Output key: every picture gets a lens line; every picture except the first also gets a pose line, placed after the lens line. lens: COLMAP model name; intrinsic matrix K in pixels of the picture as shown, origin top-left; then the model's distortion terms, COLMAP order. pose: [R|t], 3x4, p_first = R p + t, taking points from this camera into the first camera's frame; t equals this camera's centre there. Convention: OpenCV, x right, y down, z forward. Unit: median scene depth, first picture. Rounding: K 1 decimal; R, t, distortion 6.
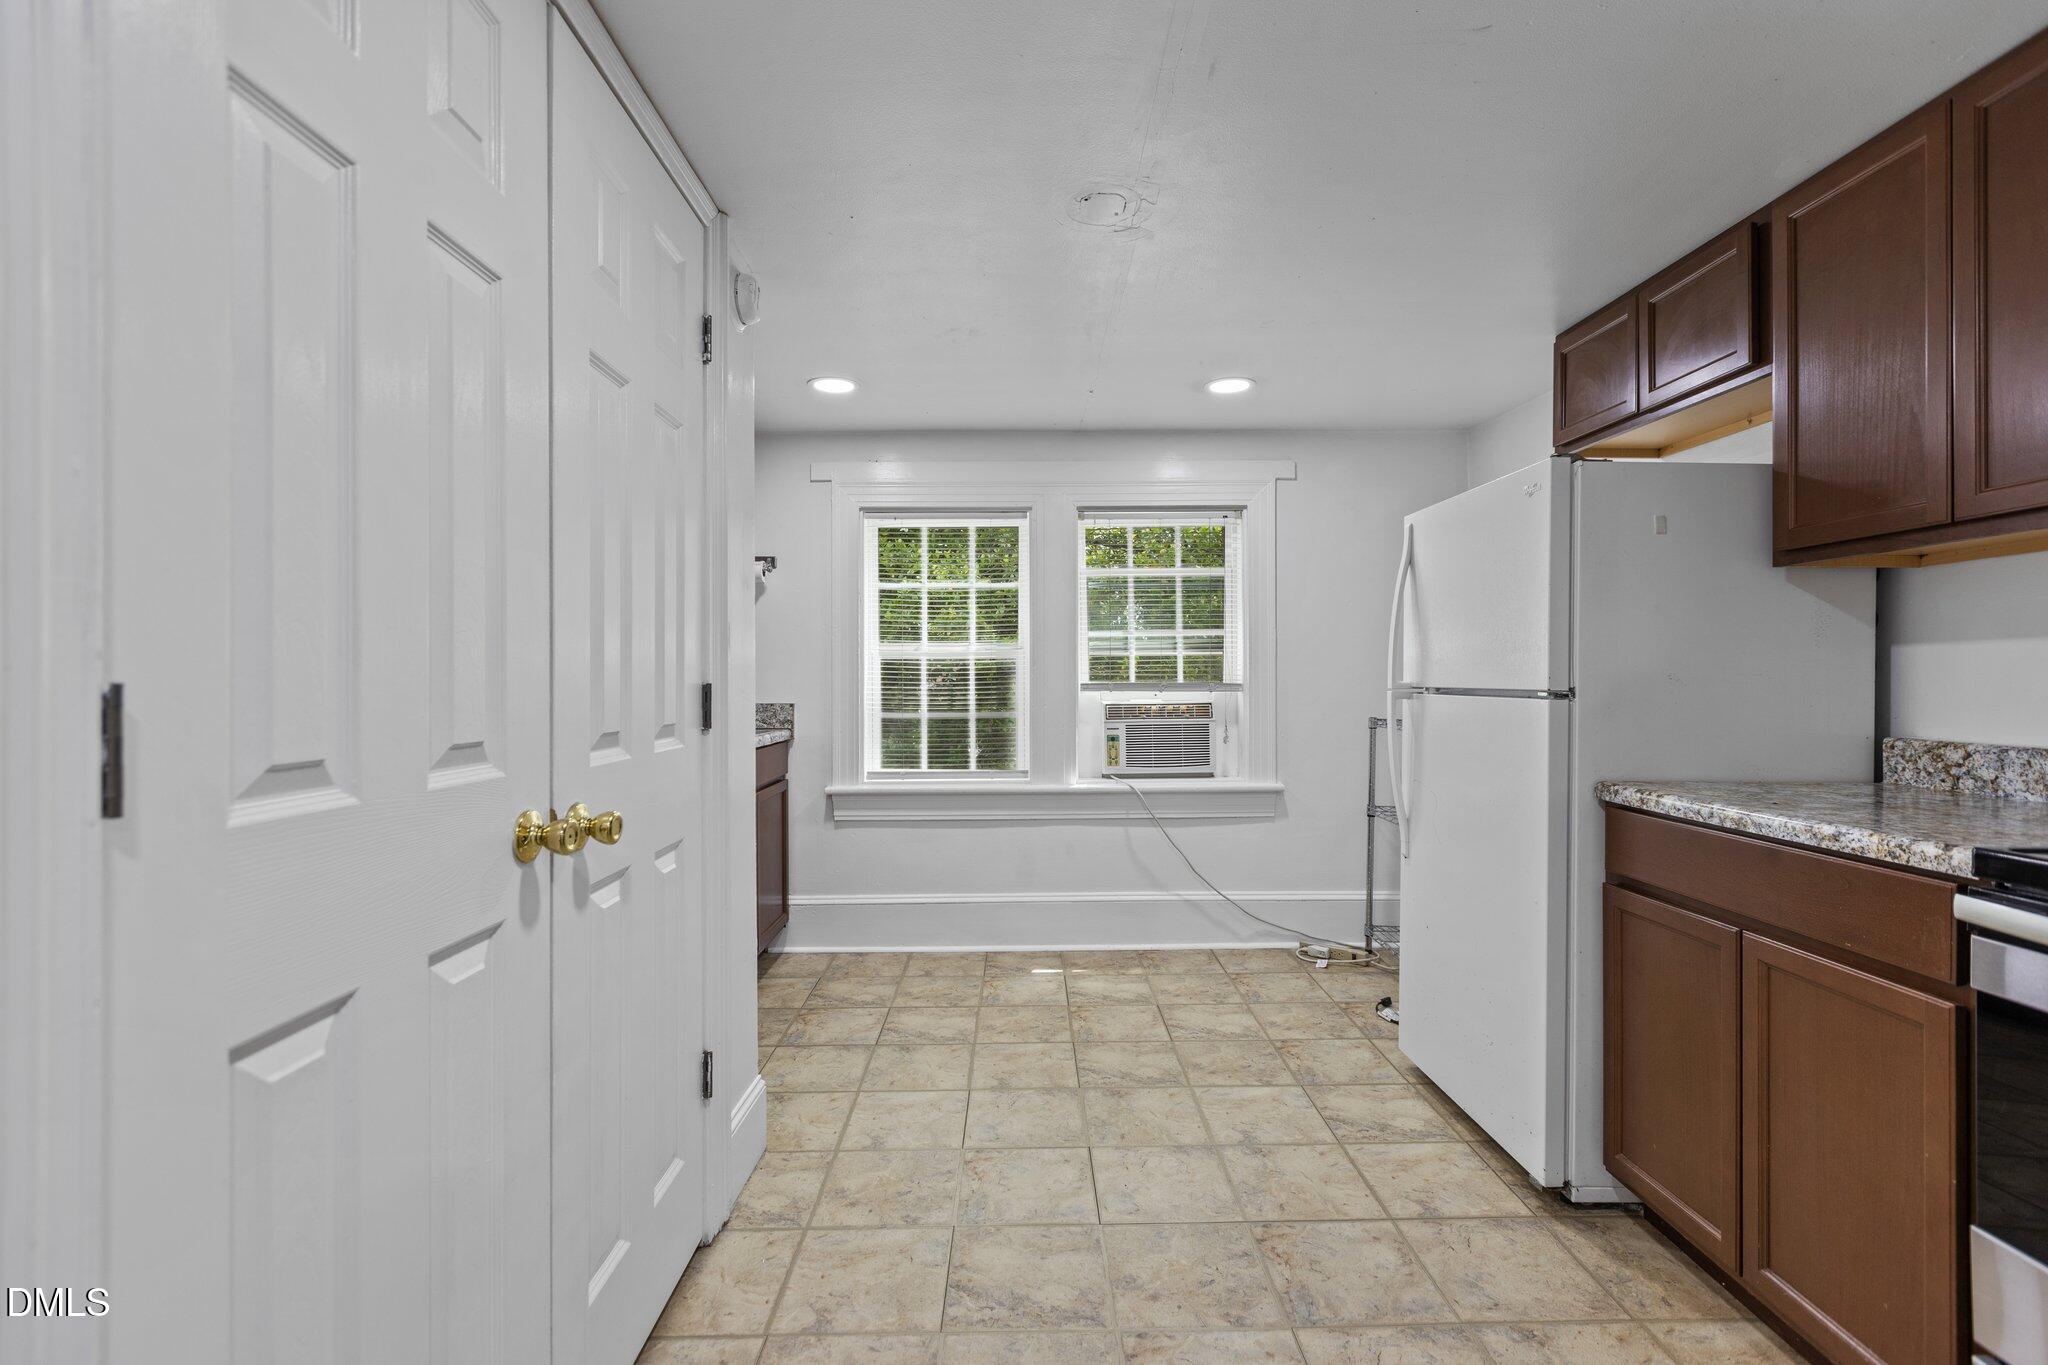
lens RADIAL K [[912.0, 0, 1033.6], [0, 912.0, 678.5], [0, 0, 1]] dist [0.012330, -0.007315]
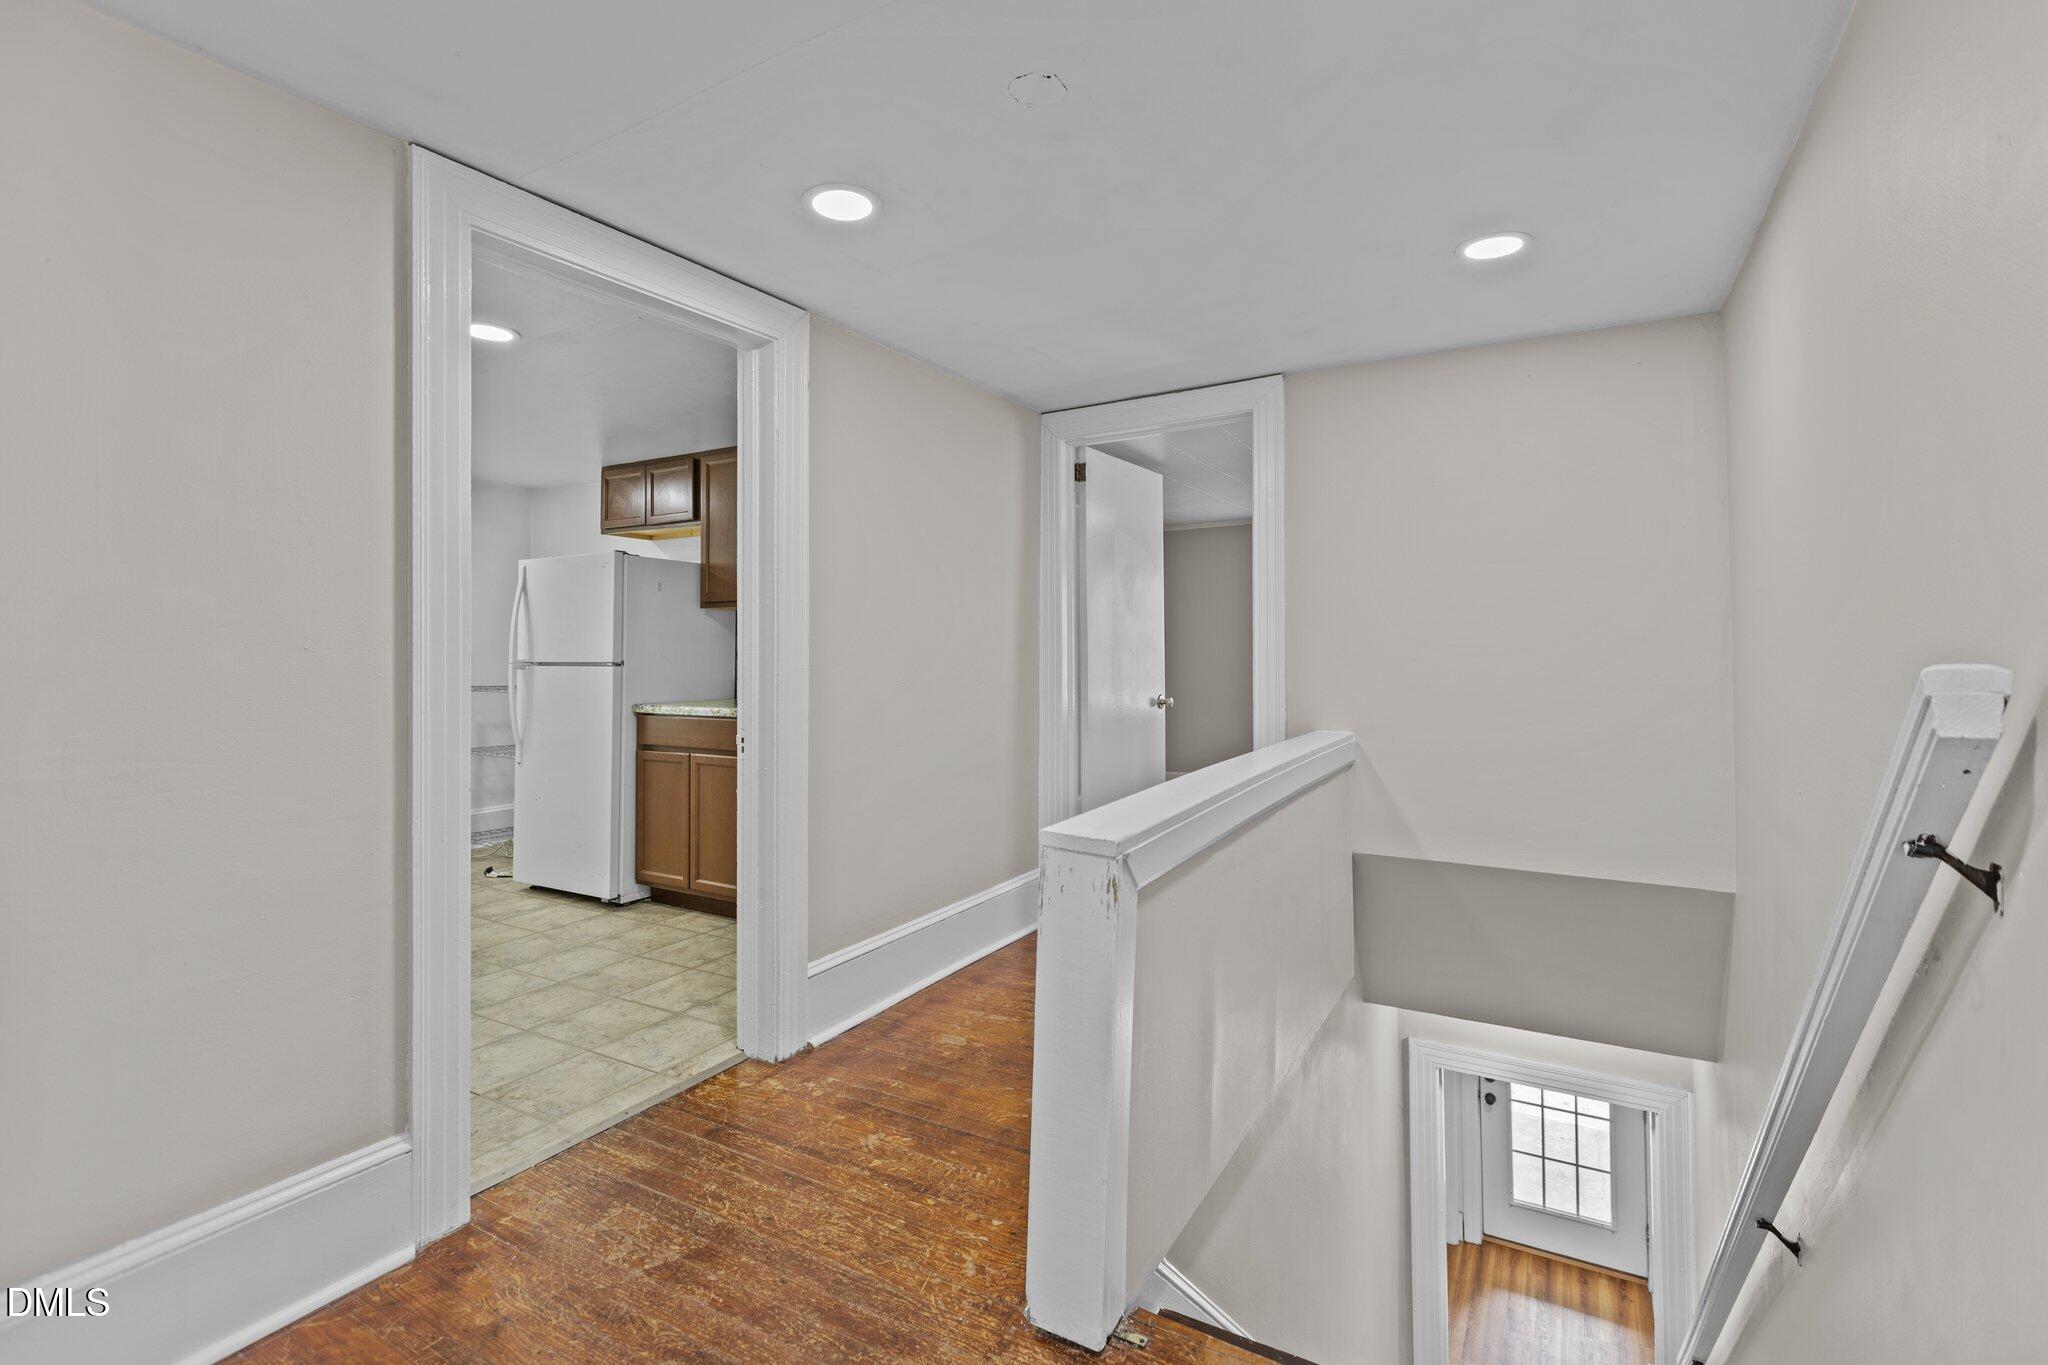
lens RADIAL K [[912.0, 0, 1033.6], [0, 912.0, 678.5], [0, 0, 1]] dist [0.012330, -0.007315]
pose [[0.522479, -0.013567, 0.852544, -0.735564], [-0.001195, 0.999861, 0.016644, 0.014372], [-0.852652, -0.009715, 0.522390, -0.941229]]
